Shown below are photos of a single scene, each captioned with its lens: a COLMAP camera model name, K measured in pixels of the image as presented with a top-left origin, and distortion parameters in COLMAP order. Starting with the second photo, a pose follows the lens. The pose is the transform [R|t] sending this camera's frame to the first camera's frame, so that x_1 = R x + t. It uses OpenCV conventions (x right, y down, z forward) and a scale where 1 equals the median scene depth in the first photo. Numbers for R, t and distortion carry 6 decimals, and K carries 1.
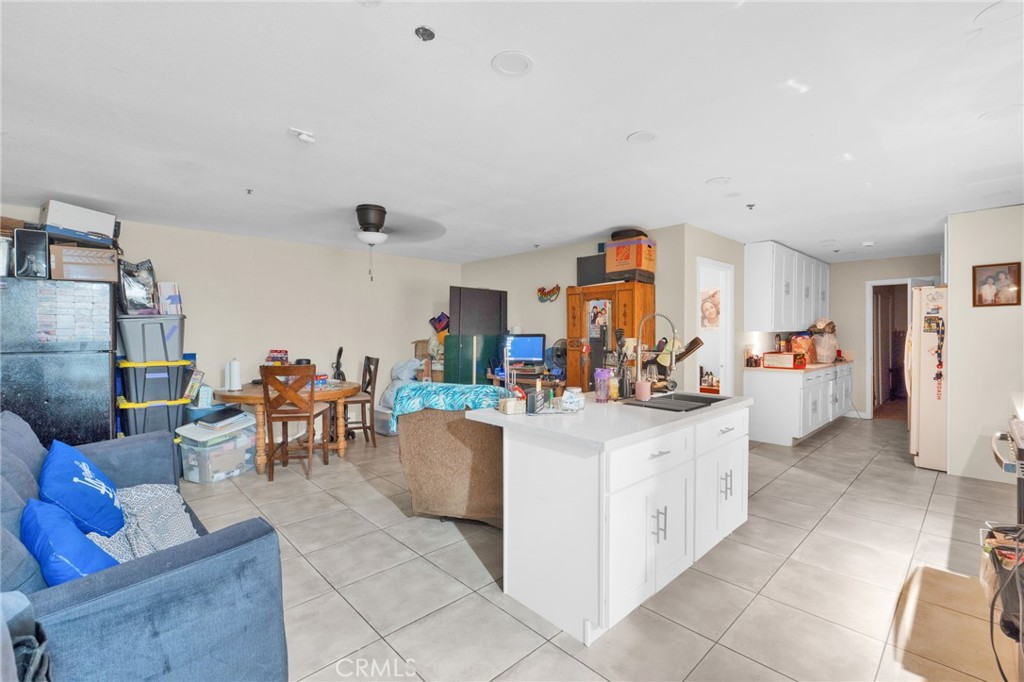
lens RADIAL K [[457.3, 0, 513.9], [0, 457.3, 333.7], [0, 0, 1]] dist [0.000144, 0.000228]
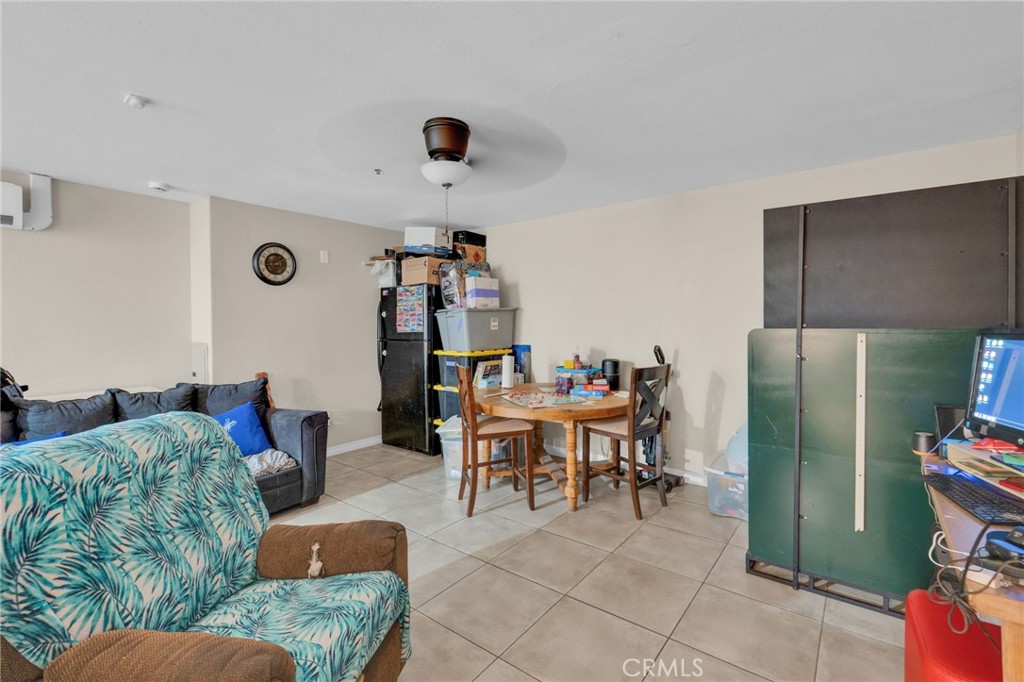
lens RADIAL K [[457.3, 0, 513.9], [0, 457.3, 333.7], [0, 0, 1]] dist [0.000144, 0.000228]
pose [[0.148477, 0.021136, -0.988690, 0.317949], [0.007925, 0.999714, 0.022562, -0.005615], [0.988884, -0.011185, 0.148267, 0.968546]]
